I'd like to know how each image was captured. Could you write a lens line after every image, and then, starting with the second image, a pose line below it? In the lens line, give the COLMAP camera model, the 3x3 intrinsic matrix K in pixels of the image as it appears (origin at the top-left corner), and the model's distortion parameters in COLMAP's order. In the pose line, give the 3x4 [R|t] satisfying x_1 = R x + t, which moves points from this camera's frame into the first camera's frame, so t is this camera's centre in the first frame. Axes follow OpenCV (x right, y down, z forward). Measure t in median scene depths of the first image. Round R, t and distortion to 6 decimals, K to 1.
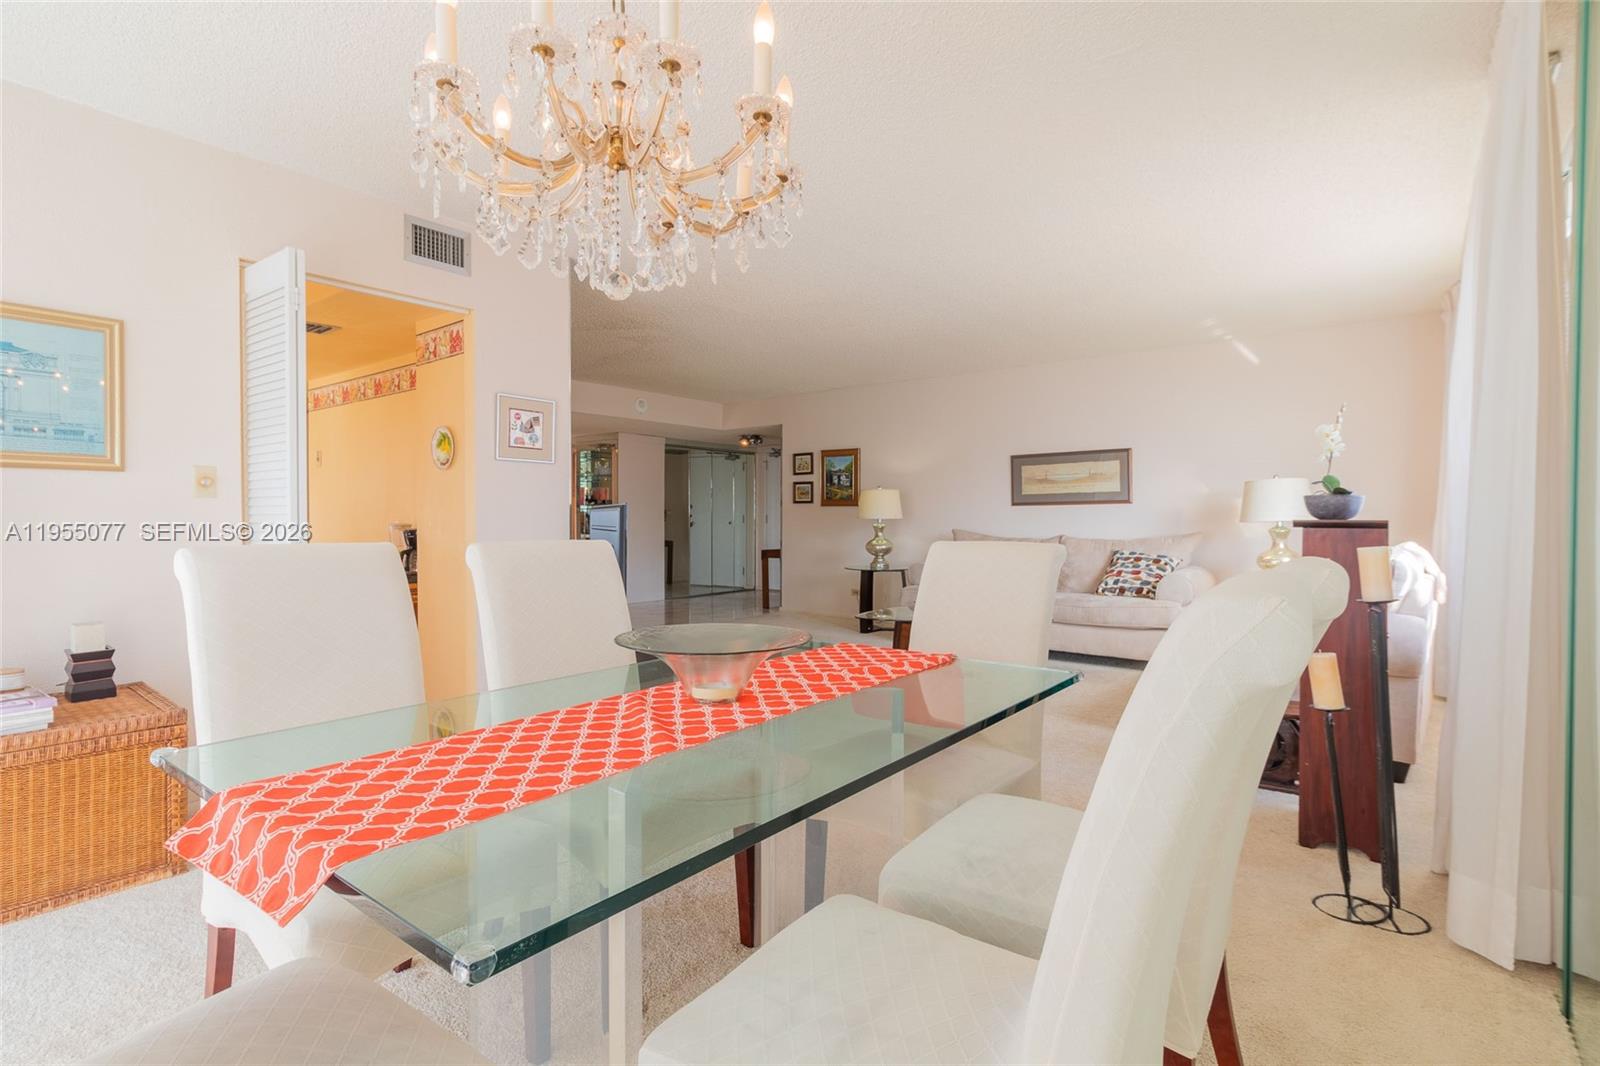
lens RADIAL K [[729.5, 0, 806.1], [0, 729.5, 527.4], [0, 0, 1]] dist [-0.002811, -0.000693]
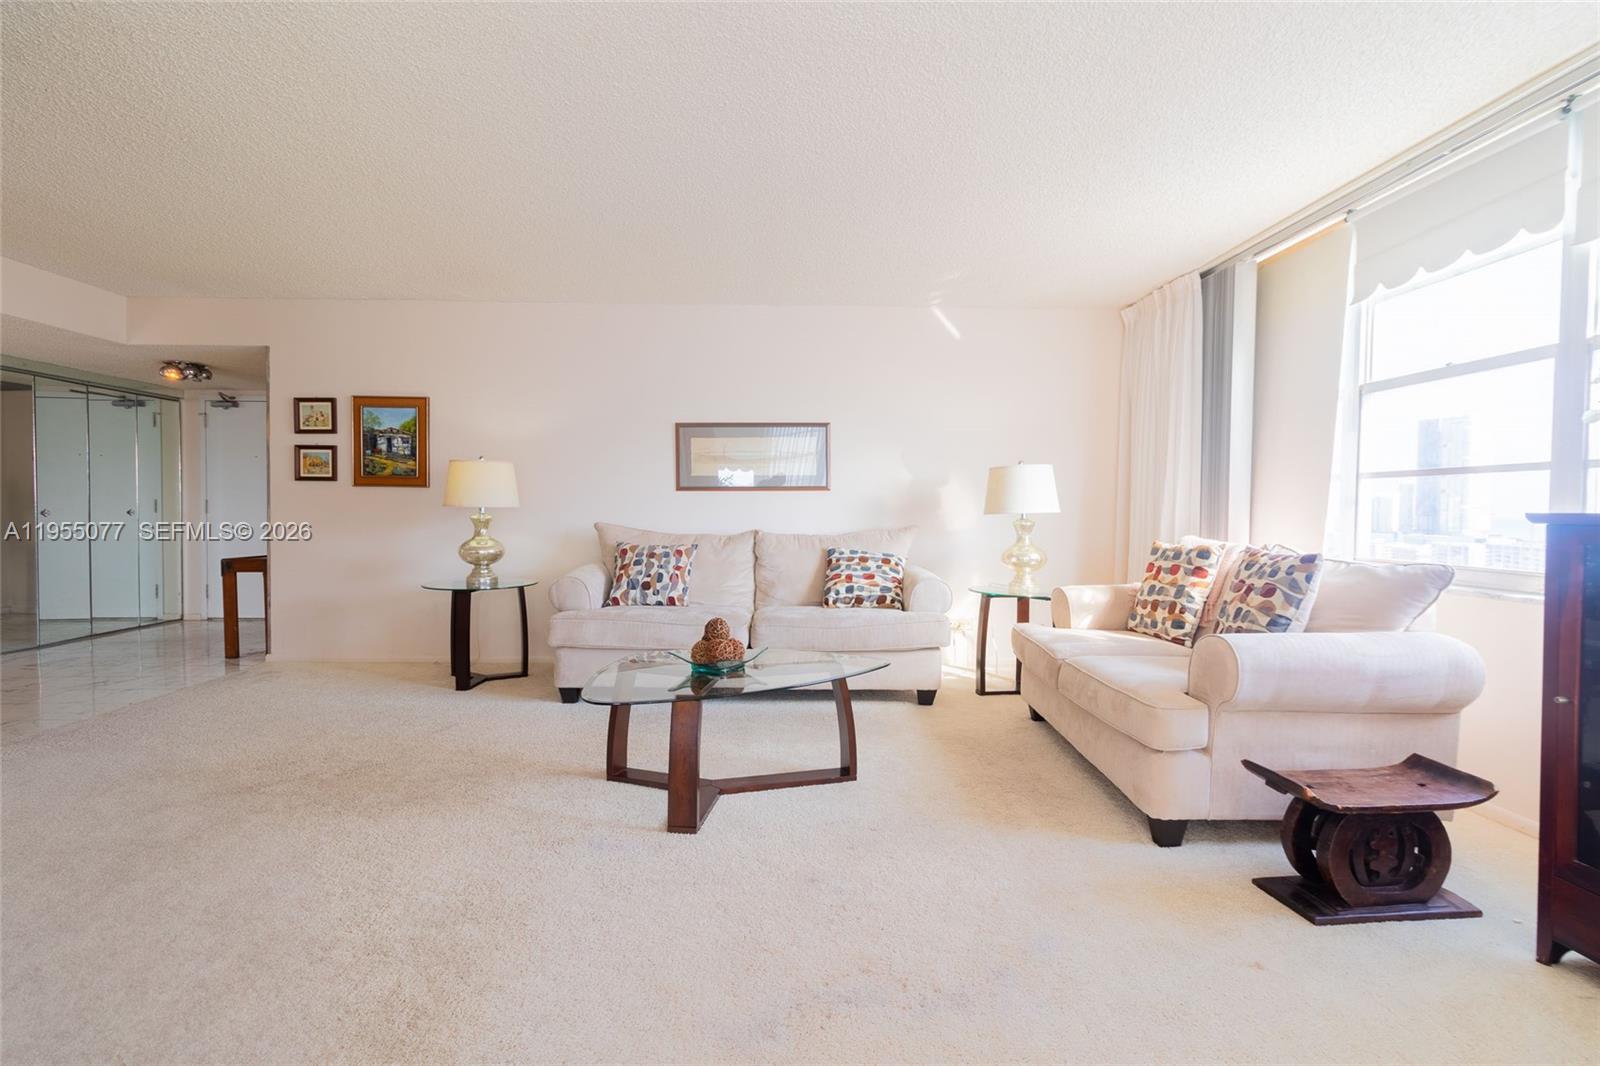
lens RADIAL K [[729.5, 0, 806.1], [0, 729.5, 527.4], [0, 0, 1]] dist [-0.002811, -0.000693]
pose [[0.778304, -0.012549, 0.627762, -0.079839], [0.002059, 0.999846, 0.017434, -0.004724], [-0.627884, -0.012276, 0.778210, 0.322708]]
